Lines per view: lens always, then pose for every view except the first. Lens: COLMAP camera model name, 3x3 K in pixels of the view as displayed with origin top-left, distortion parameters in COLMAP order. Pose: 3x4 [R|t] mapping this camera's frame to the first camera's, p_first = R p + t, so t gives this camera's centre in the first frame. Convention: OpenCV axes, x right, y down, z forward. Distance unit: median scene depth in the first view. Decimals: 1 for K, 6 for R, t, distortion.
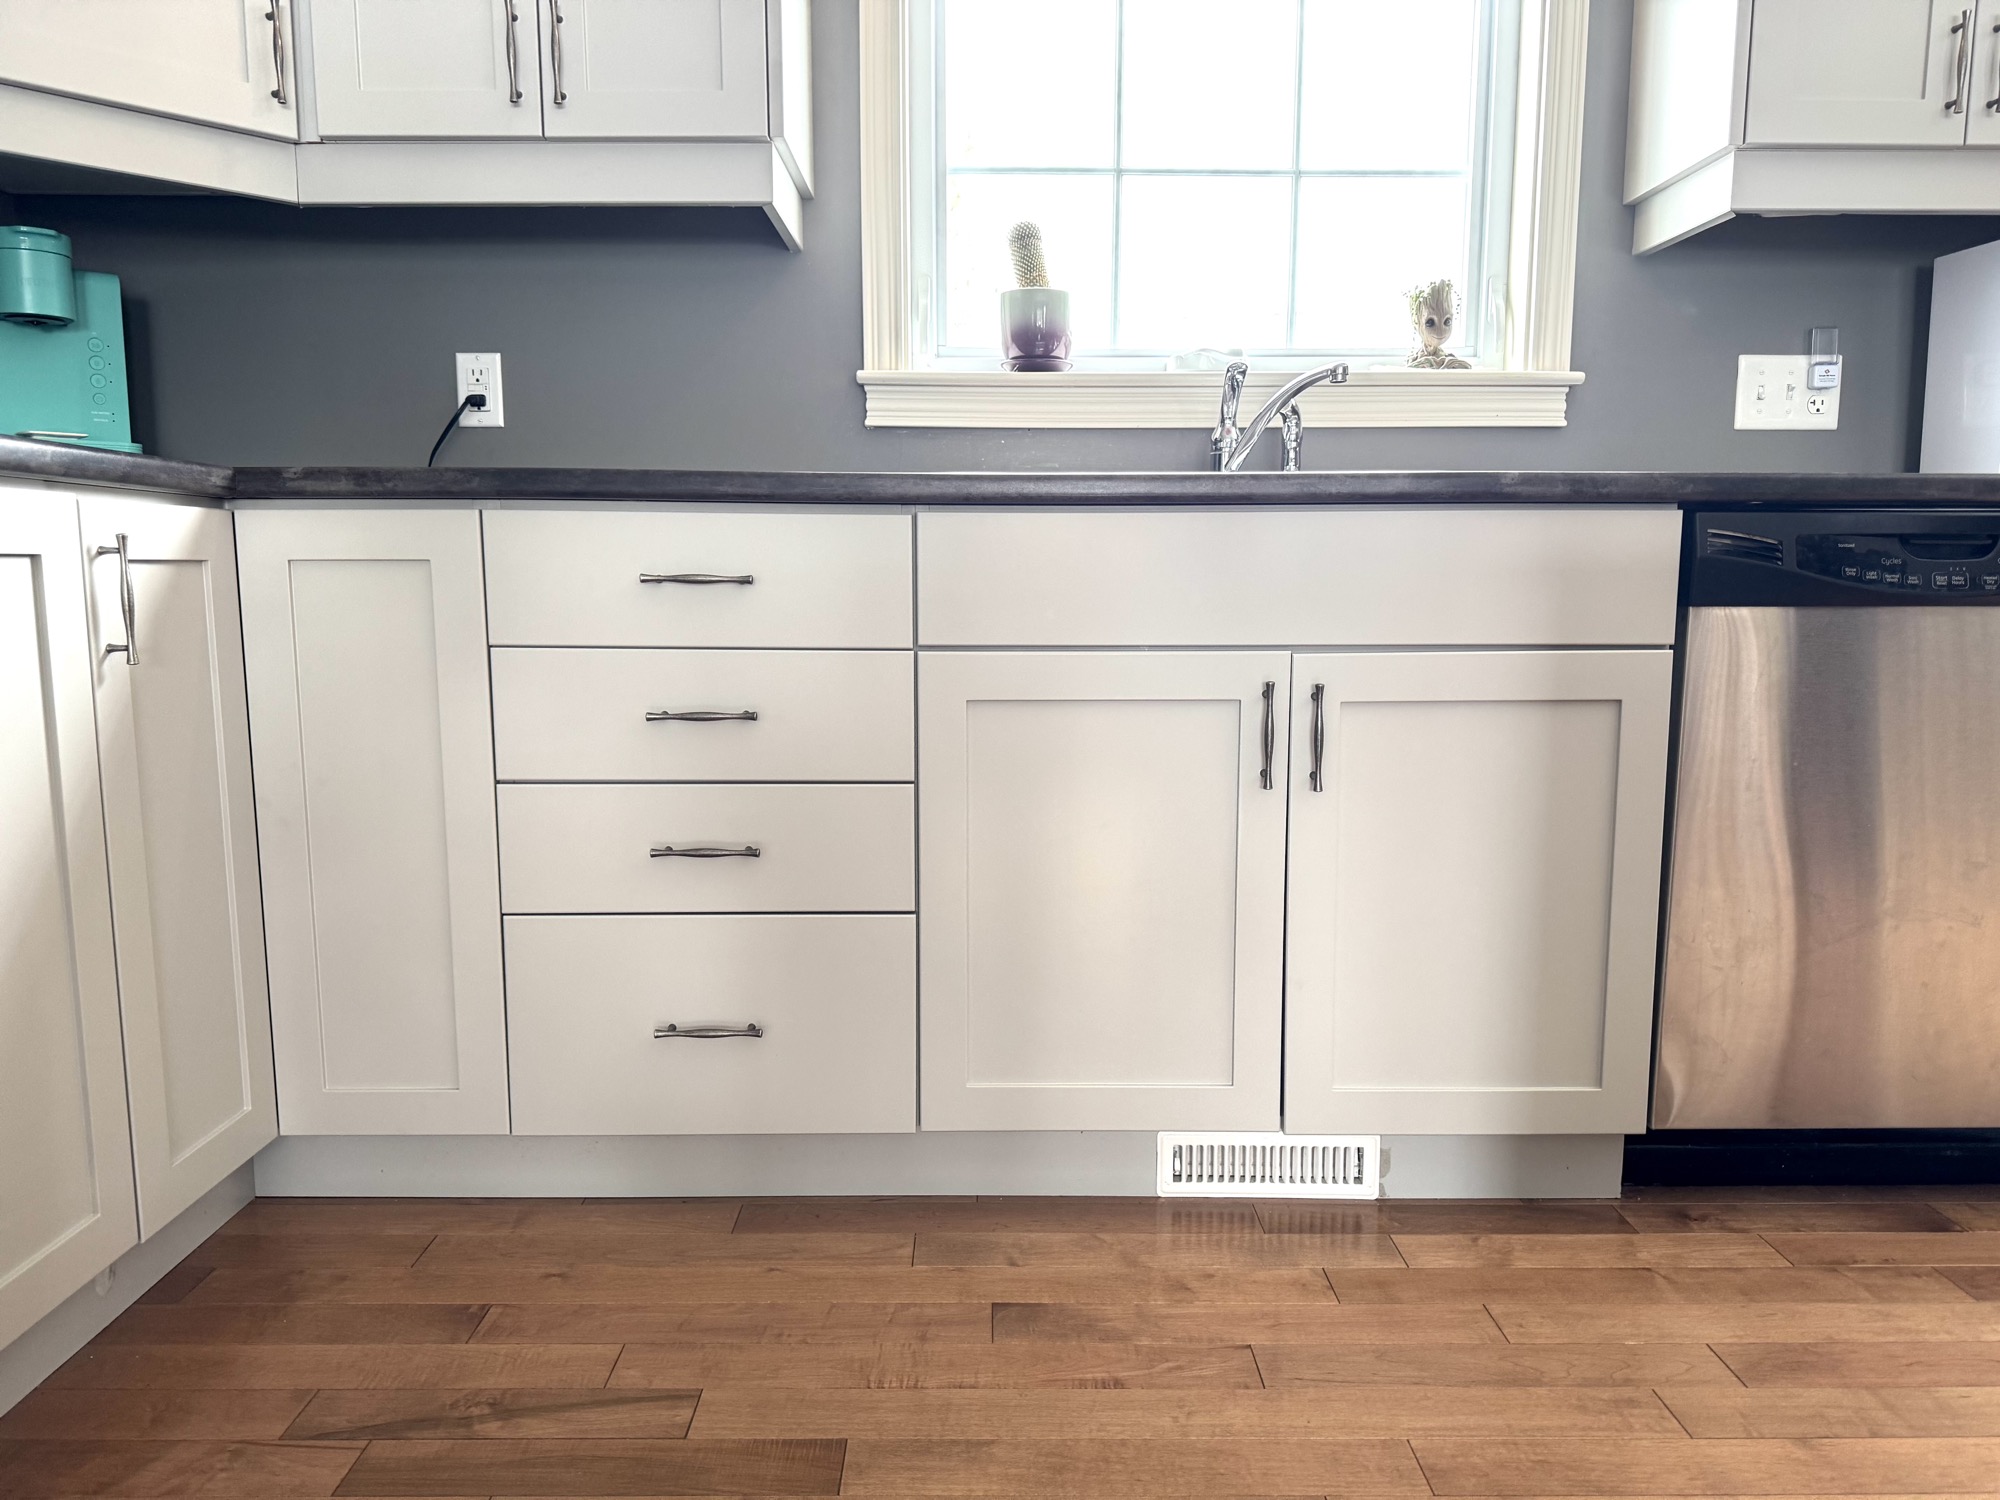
lens RADIAL K [[1407.0, 0, 997.4], [0, 1407.0, 761.9], [0, 0, 1]] dist [0.092239, -0.125395]
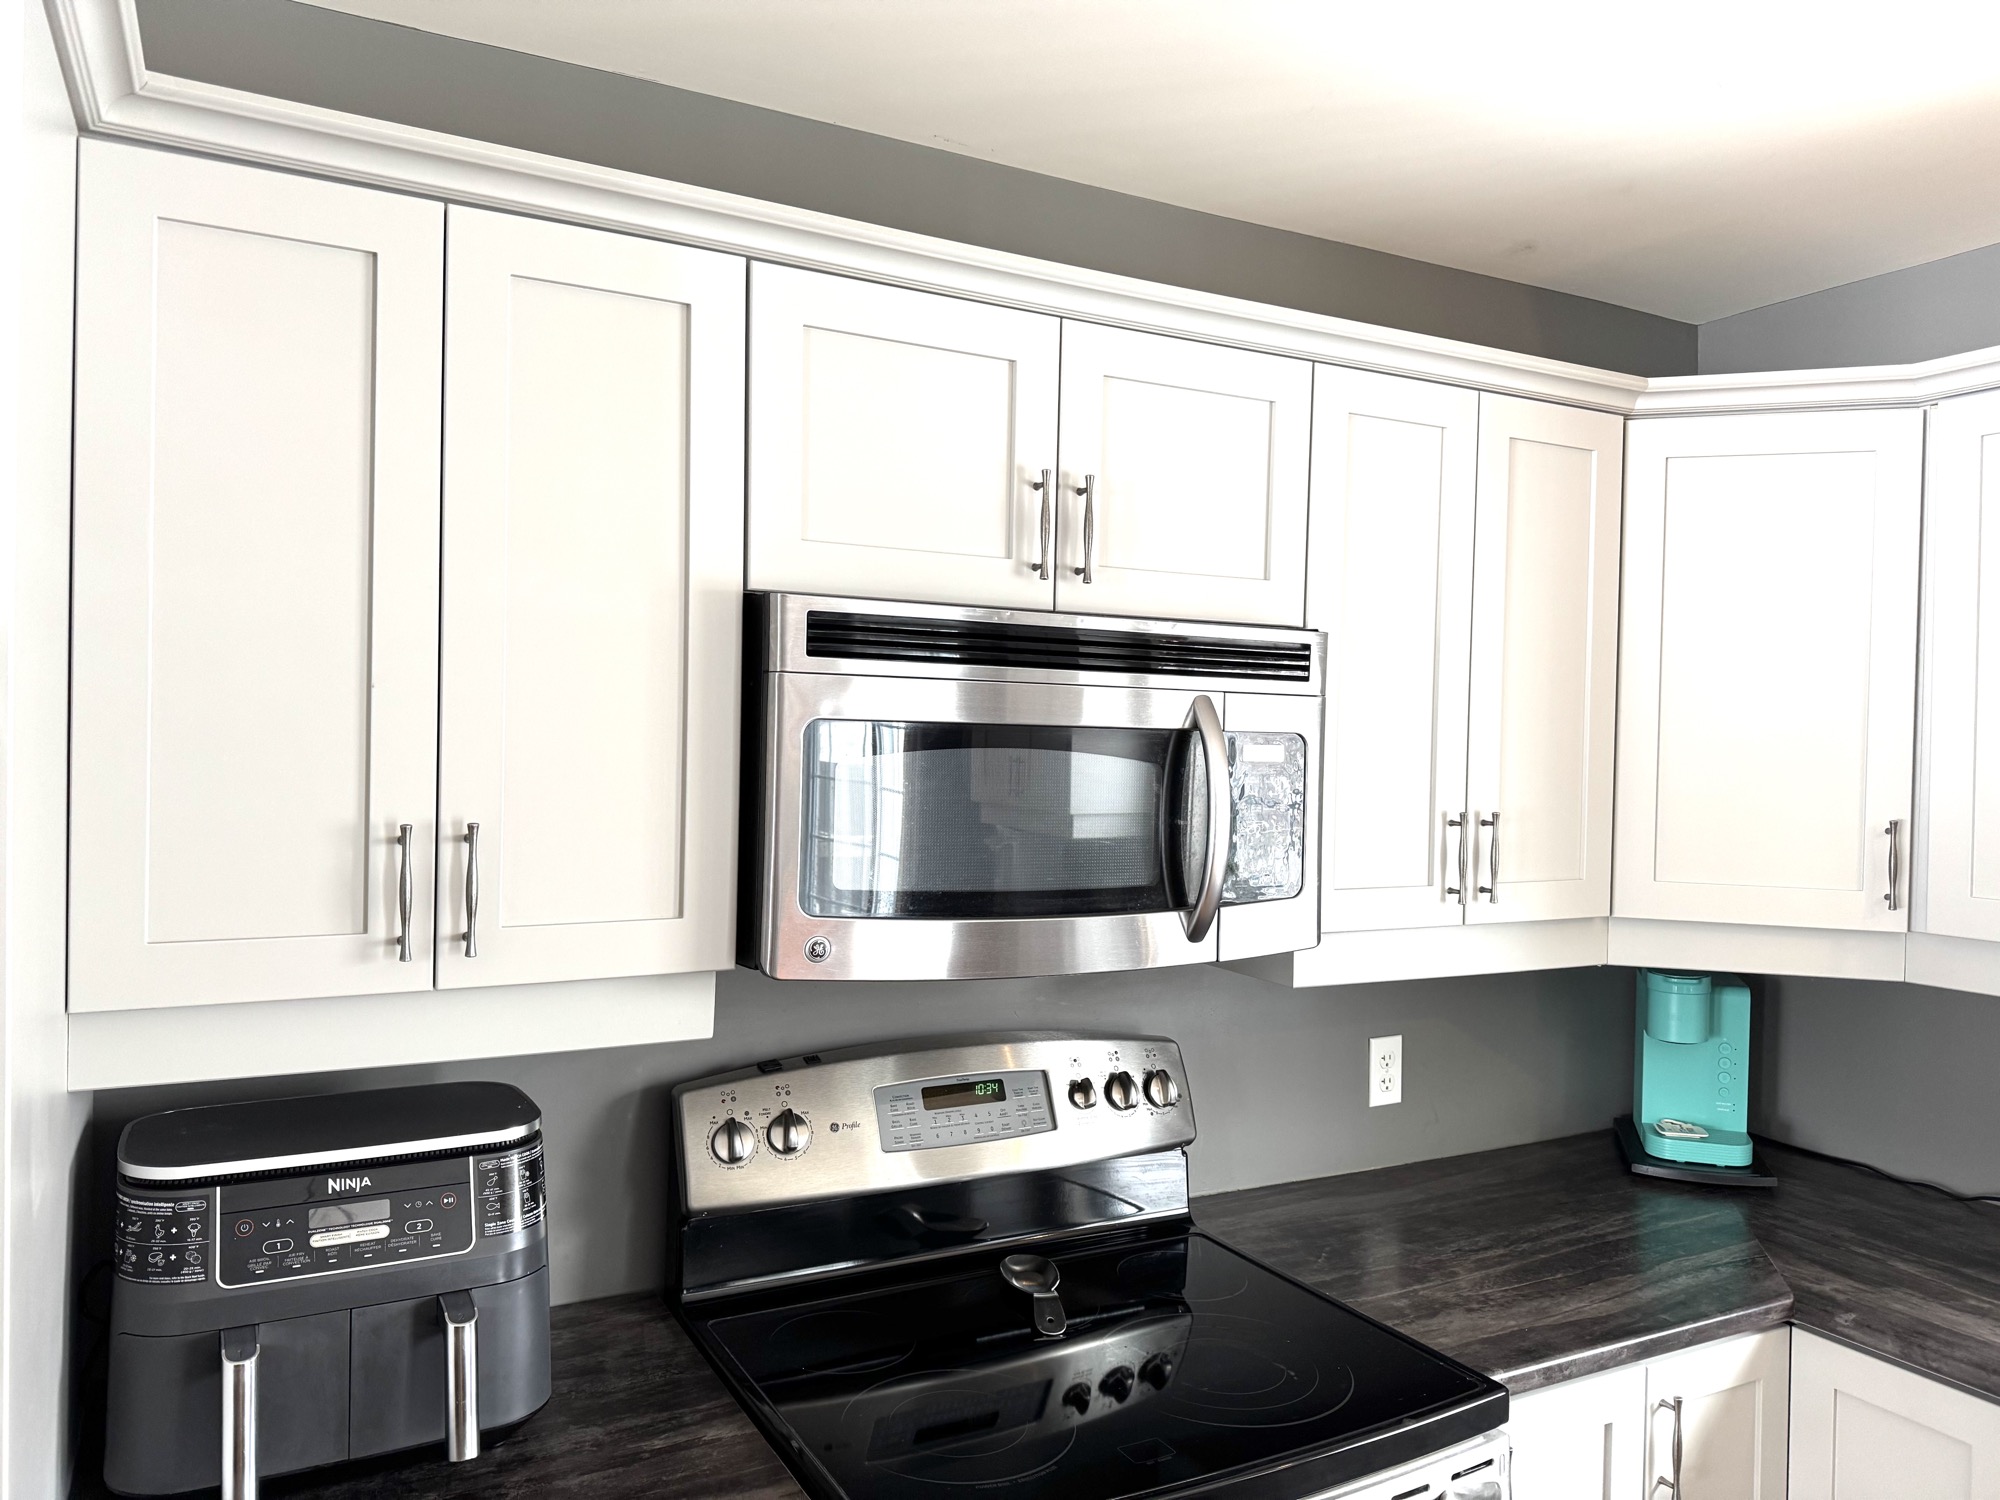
lens RADIAL K [[1407.0, 0, 997.4], [0, 1407.0, 761.9], [0, 0, 1]] dist [0.092239, -0.125395]
pose [[0.455107, 0.013716, -0.890331, 0.202888], [-0.131412, 0.989967, -0.051923, -0.498943], [0.880686, 0.140631, 0.452343, -0.157972]]
